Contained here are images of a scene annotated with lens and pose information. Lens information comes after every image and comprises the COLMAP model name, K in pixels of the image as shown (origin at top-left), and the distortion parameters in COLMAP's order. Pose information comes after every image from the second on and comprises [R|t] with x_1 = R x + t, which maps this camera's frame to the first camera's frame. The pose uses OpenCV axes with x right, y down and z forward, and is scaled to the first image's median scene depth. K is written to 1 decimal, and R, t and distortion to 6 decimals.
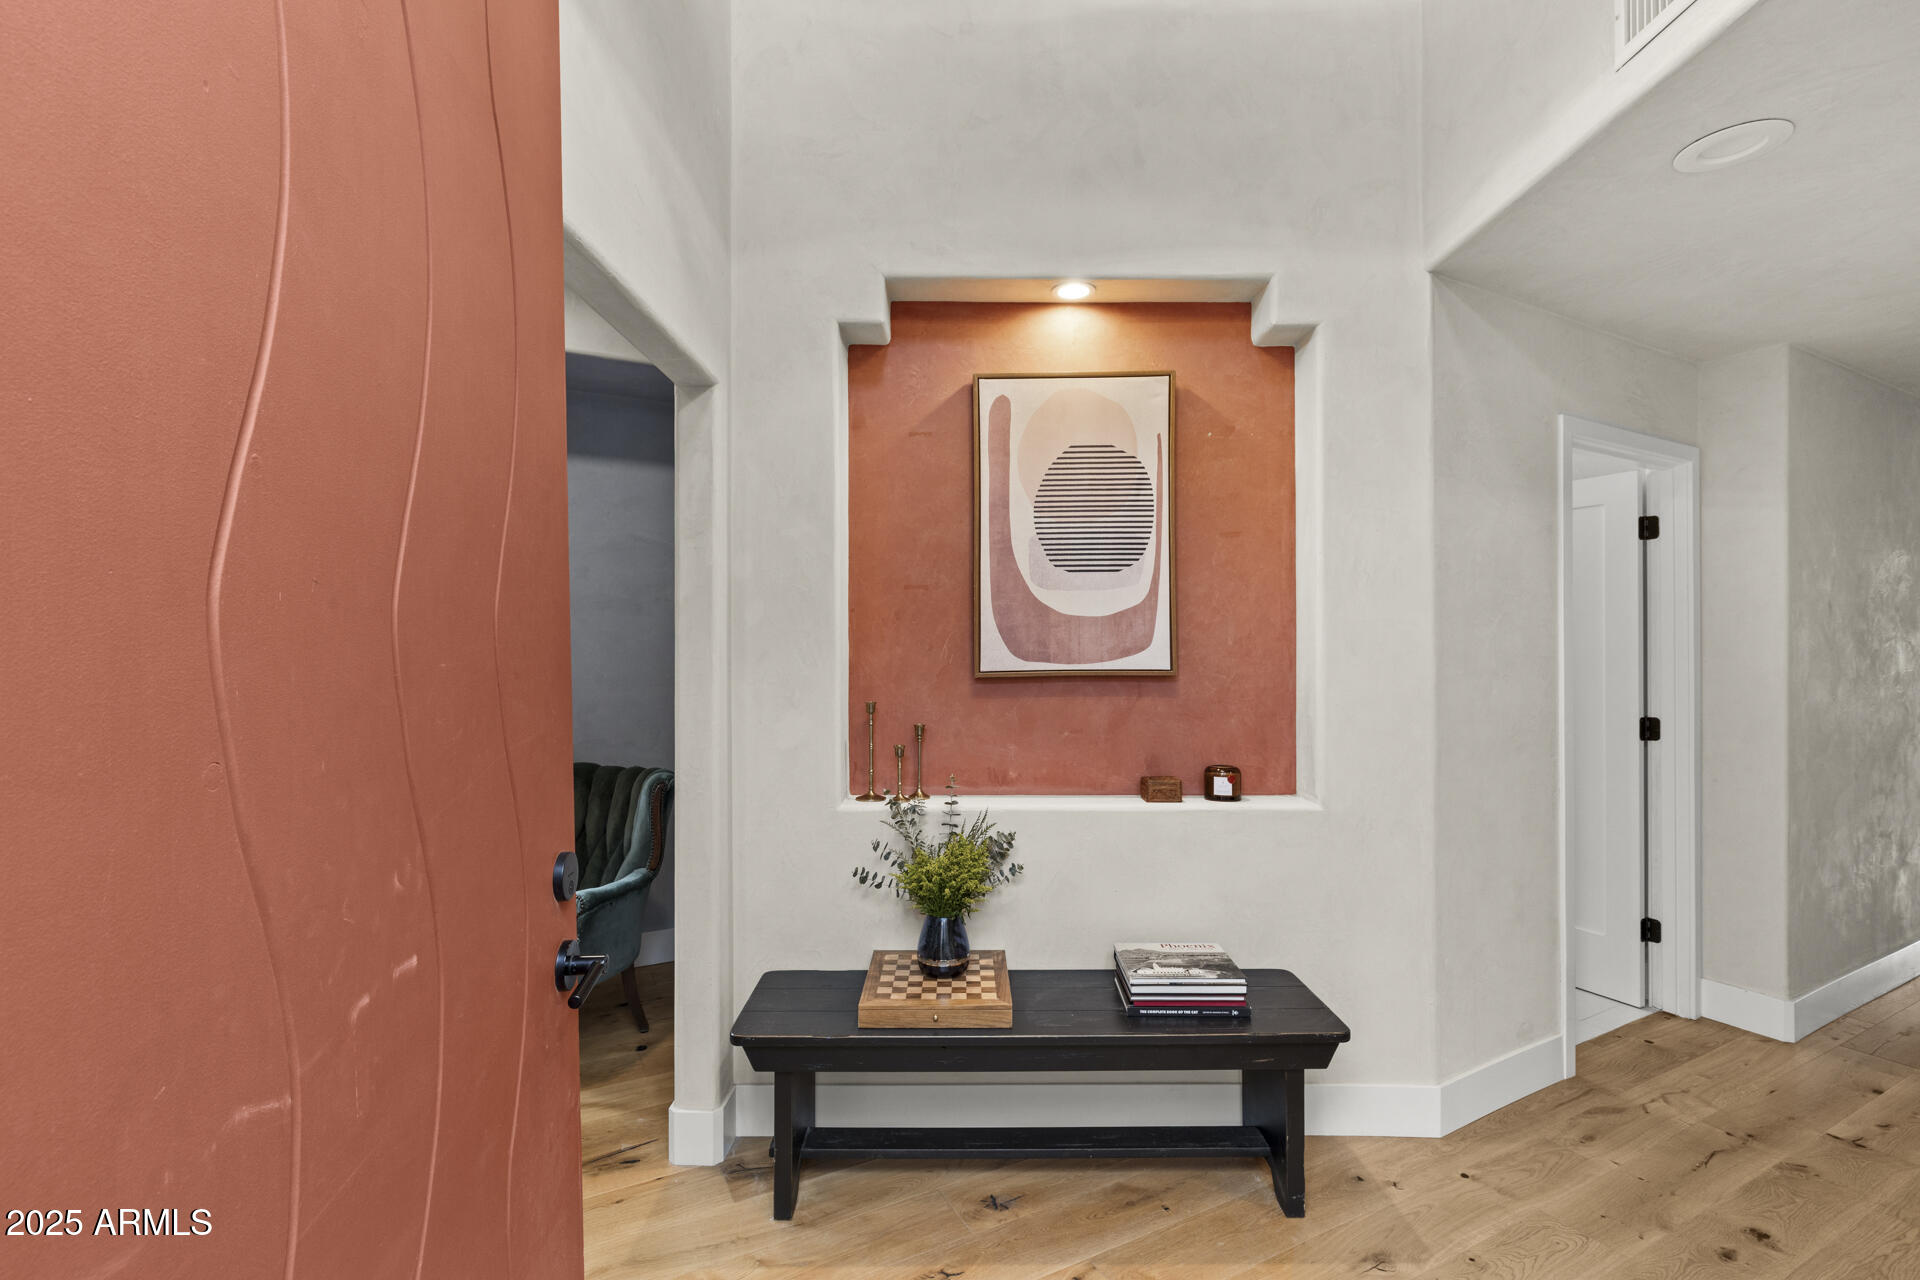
lens RADIAL K [[871.2, 0, 959.5], [0, 871.2, 643.1], [0, 0, 1]] dist [0.006991, -0.002077]
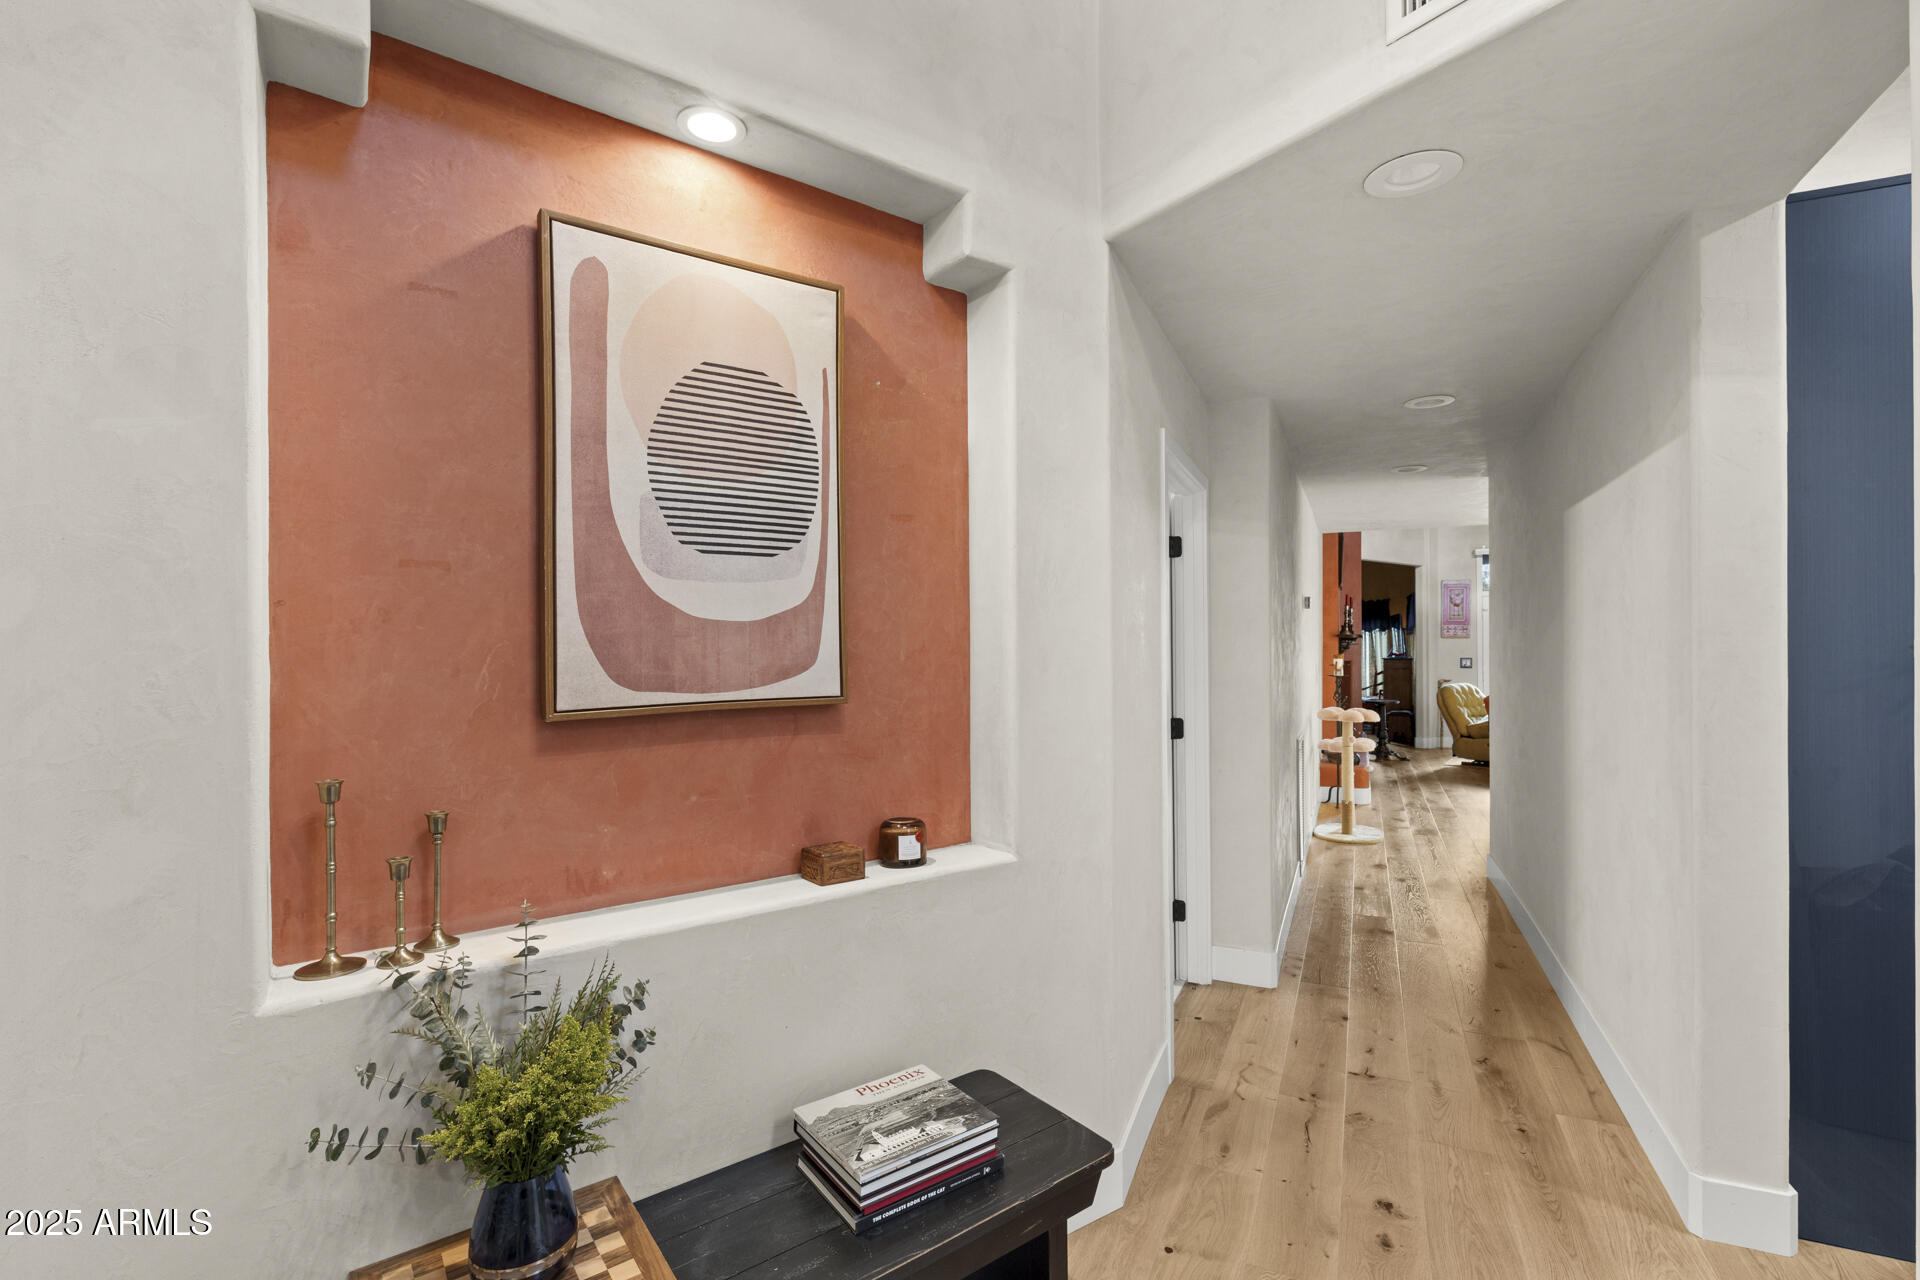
lens RADIAL K [[871.2, 0, 962.3], [0, 871.2, 641.8], [0, 0, 1]] dist [0.006991, -0.002077]
pose [[0.796622, -0.001712, 0.604475, -0.115649], [0.004091, 0.999988, -0.002558, -0.012204], [-0.604464, 0.004511, 0.796620, 0.358000]]
